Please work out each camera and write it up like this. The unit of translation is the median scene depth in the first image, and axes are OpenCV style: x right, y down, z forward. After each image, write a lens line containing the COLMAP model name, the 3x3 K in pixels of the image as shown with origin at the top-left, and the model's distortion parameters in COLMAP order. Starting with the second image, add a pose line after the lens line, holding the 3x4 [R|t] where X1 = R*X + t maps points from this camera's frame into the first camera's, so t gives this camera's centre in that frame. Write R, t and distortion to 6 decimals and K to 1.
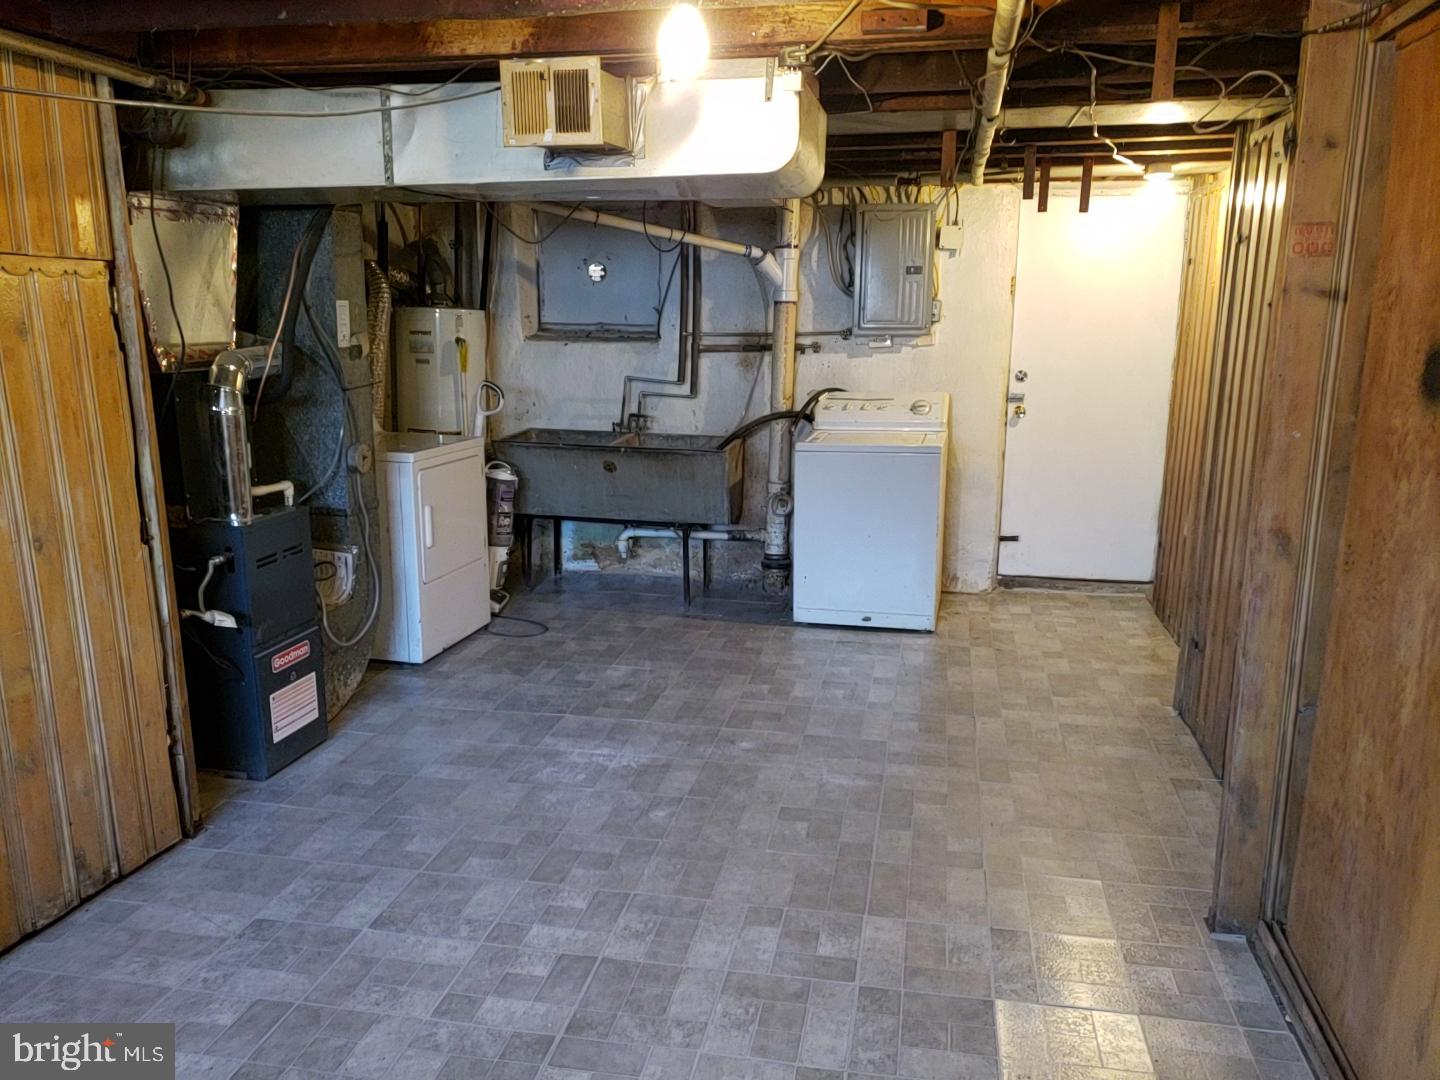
lens RADIAL K [[1132.1, 0, 689.7], [0, 1132.1, 609.2], [0, 0, 1]] dist [0.002058, 0.000742]
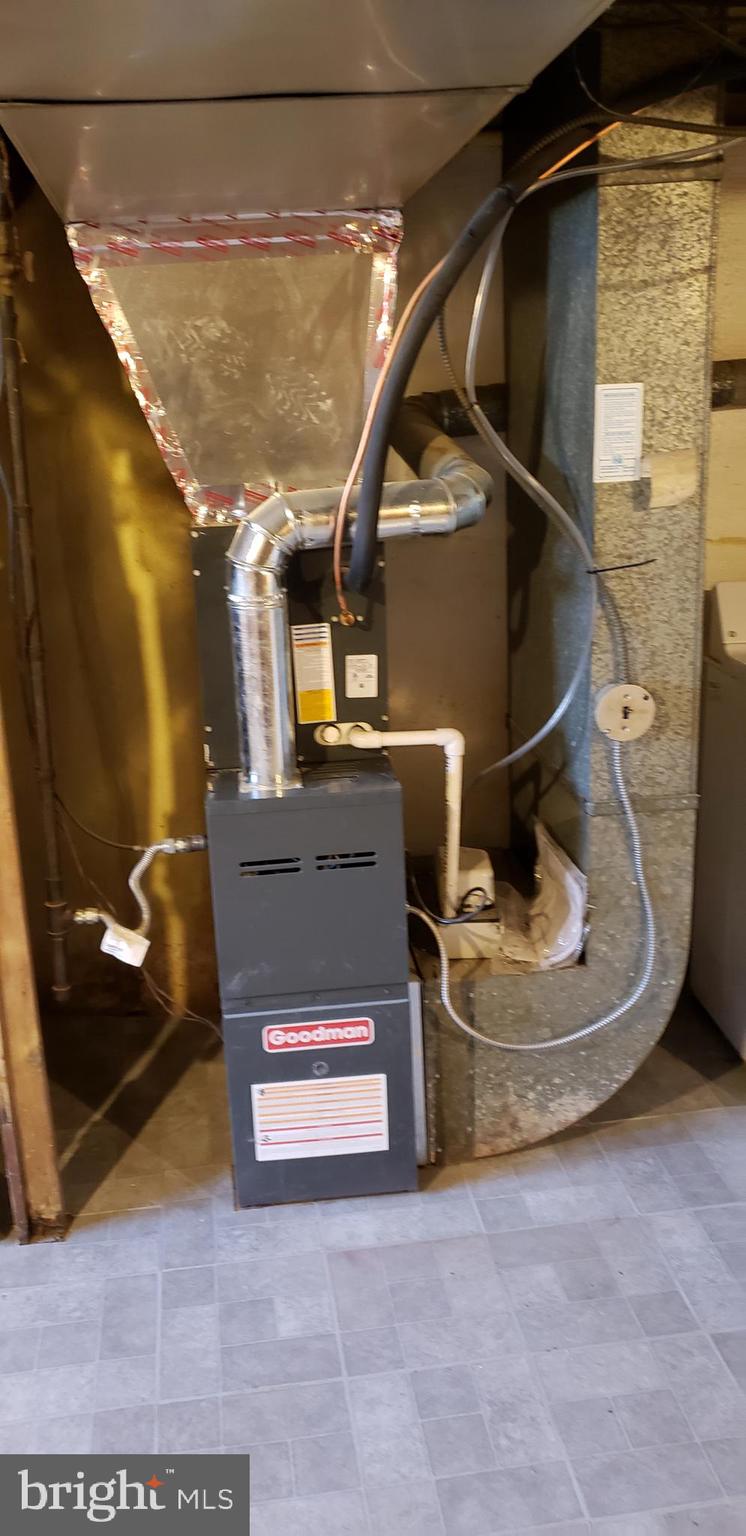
lens RADIAL K [[1176.7, 0, 344.2], [0, 1176.7, 776.4], [0, 0, 1]] dist [0.042099, -0.003129]
pose [[0.335763, 0.248791, -0.908497, 0.145629], [-0.203657, 0.960850, 0.187860, -0.182500], [0.919667, 0.121946, 0.373286, 0.720503]]
